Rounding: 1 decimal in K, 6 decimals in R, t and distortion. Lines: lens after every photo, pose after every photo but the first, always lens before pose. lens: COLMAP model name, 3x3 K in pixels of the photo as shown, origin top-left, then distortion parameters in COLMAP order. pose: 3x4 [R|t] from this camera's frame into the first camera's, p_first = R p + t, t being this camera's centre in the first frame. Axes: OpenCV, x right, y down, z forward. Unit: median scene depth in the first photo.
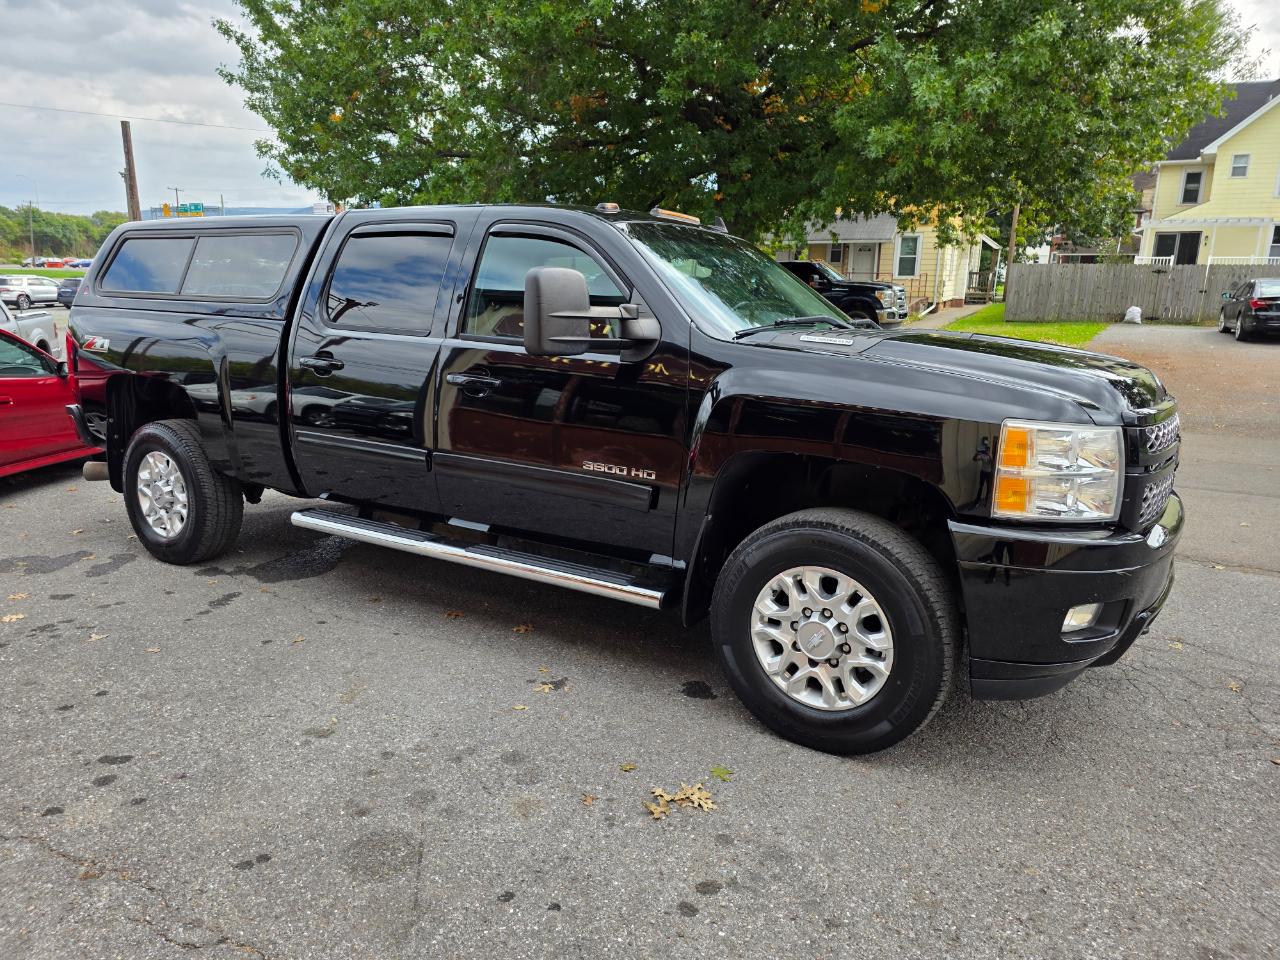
lens RADIAL K [[862.7, 0, 640.0], [0, 862.7, 480.0], [0, 0, 1]] dist [0.056928, -0.057822]
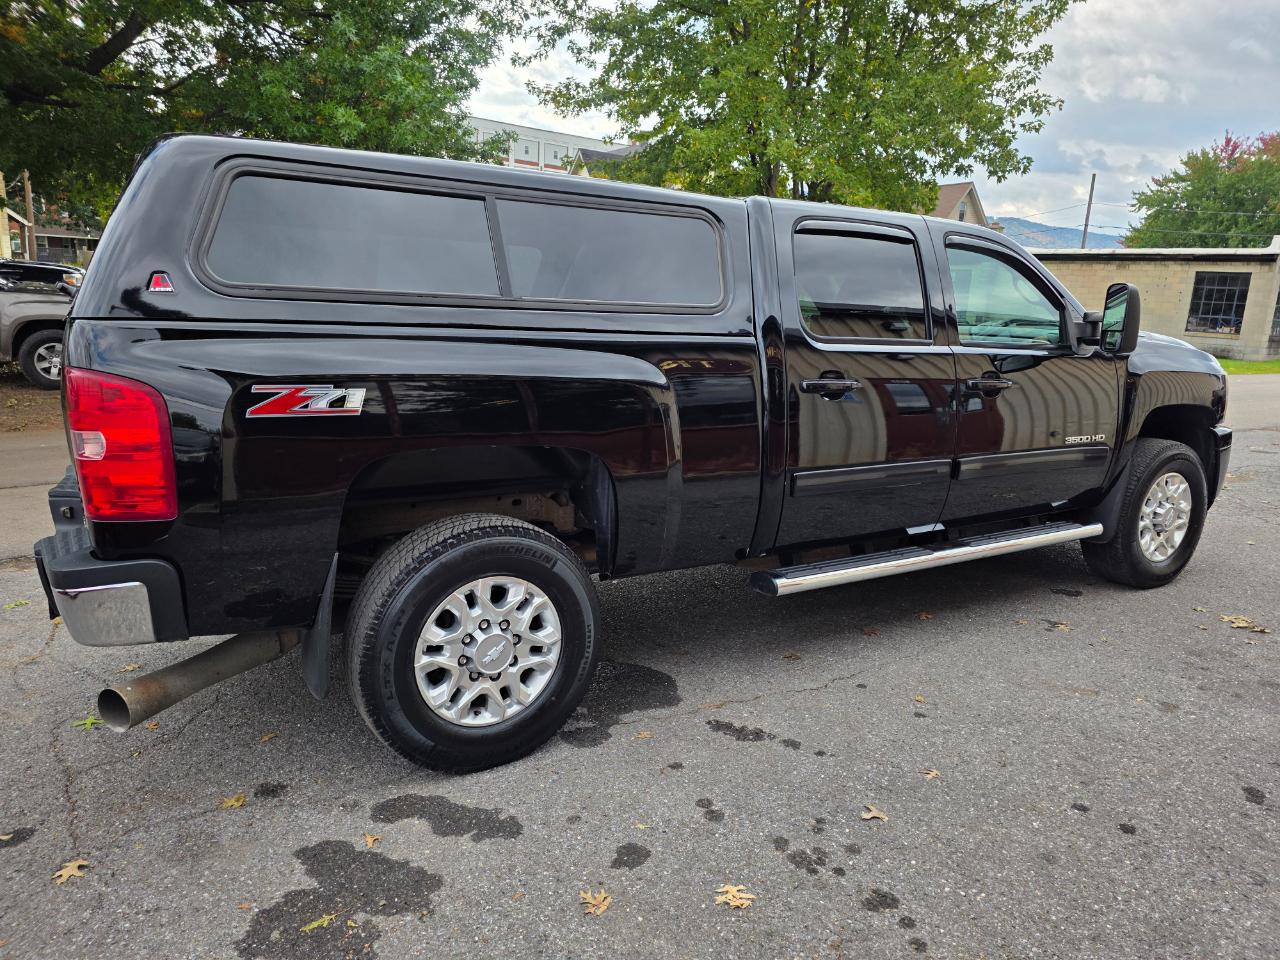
lens RADIAL K [[862.7, 0, 640.0], [0, 862.7, 480.0], [0, 0, 1]] dist [0.056928, -0.057822]
pose [[0.447915, -0.180378, 0.875692, -1.008246], [0.165007, 0.979290, 0.117316, -0.146694], [-0.878718, 0.091947, 0.468402, 0.664250]]
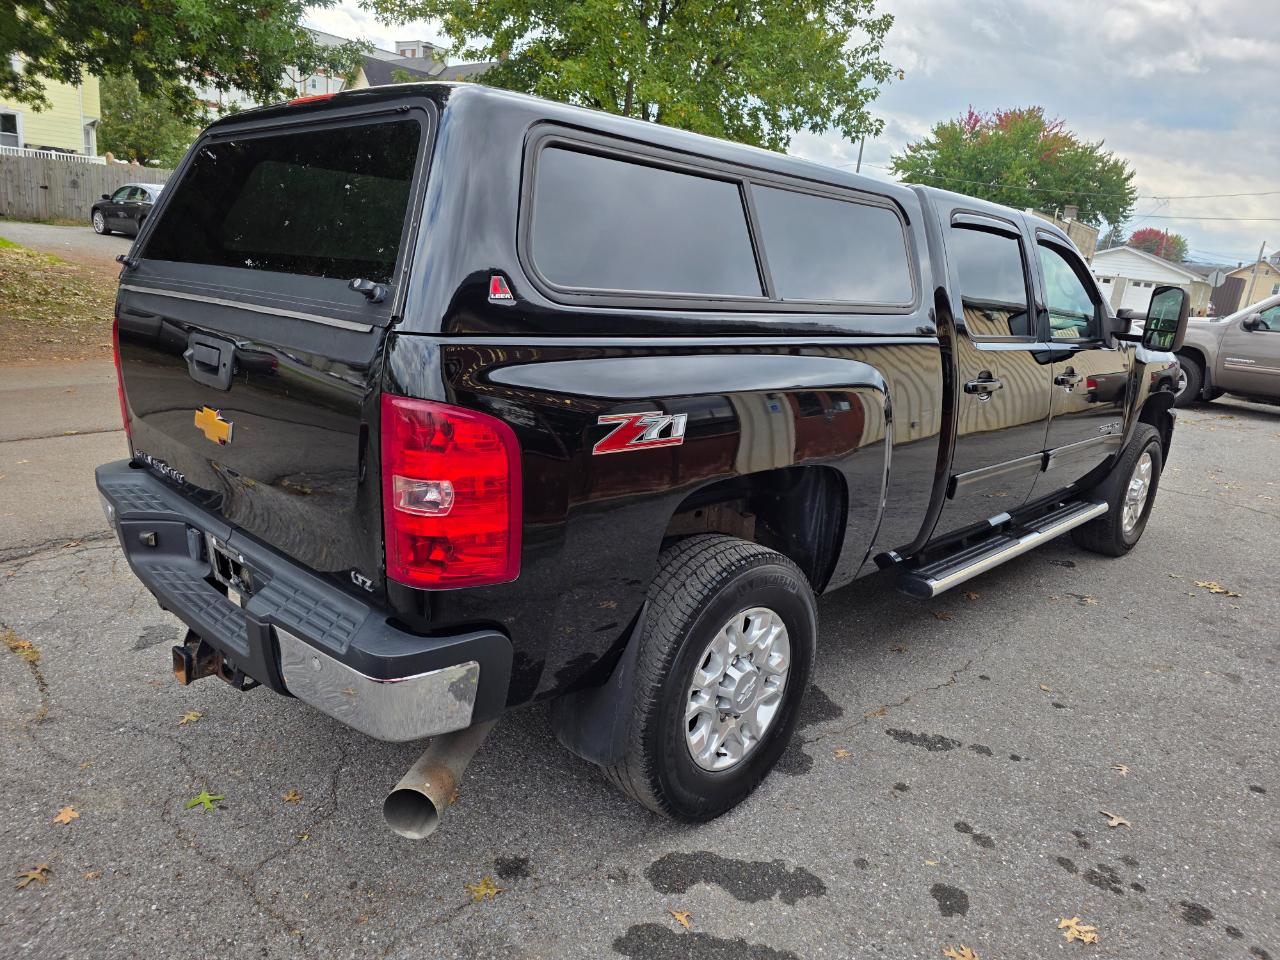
lens RADIAL K [[862.7, 0, 640.0], [0, 862.7, 480.0], [0, 0, 1]] dist [0.056928, -0.057822]
pose [[0.206884, -0.249101, 0.946122, -1.048923], [0.124916, 0.965855, 0.226981, -0.234489], [-0.970358, 0.071227, 0.230937, 0.962568]]
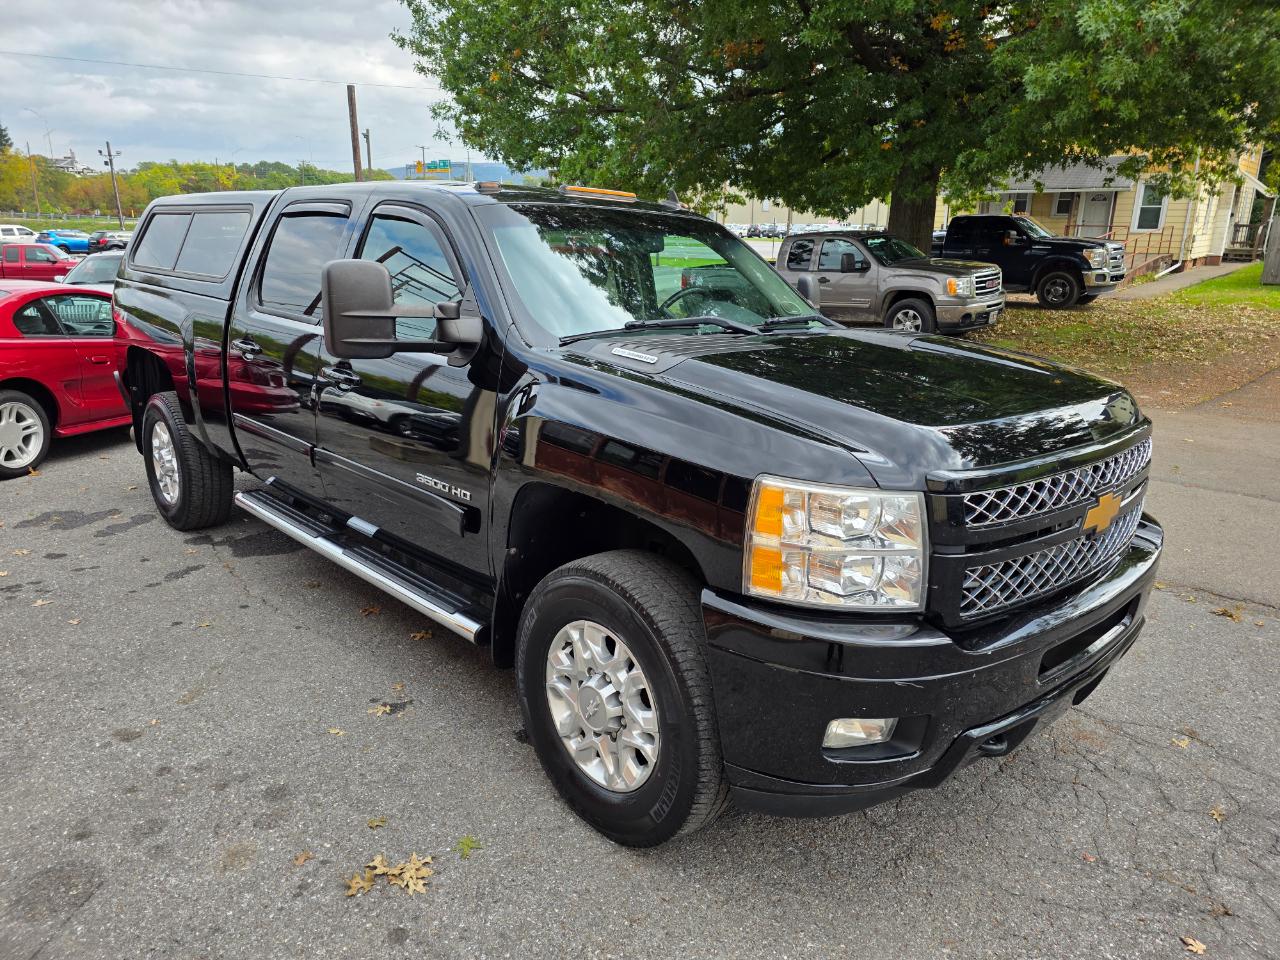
lens RADIAL K [[865.6, 0, 651.5], [0, 865.6, 478.7], [0, 0, 1]] dist [0.055727, -0.056946]
pose [[0.972223, 0.063522, -0.225271, 0.264994], [-0.052192, 0.997071, 0.055904, -0.054998], [0.228163, -0.042594, 0.972691, 0.114684]]
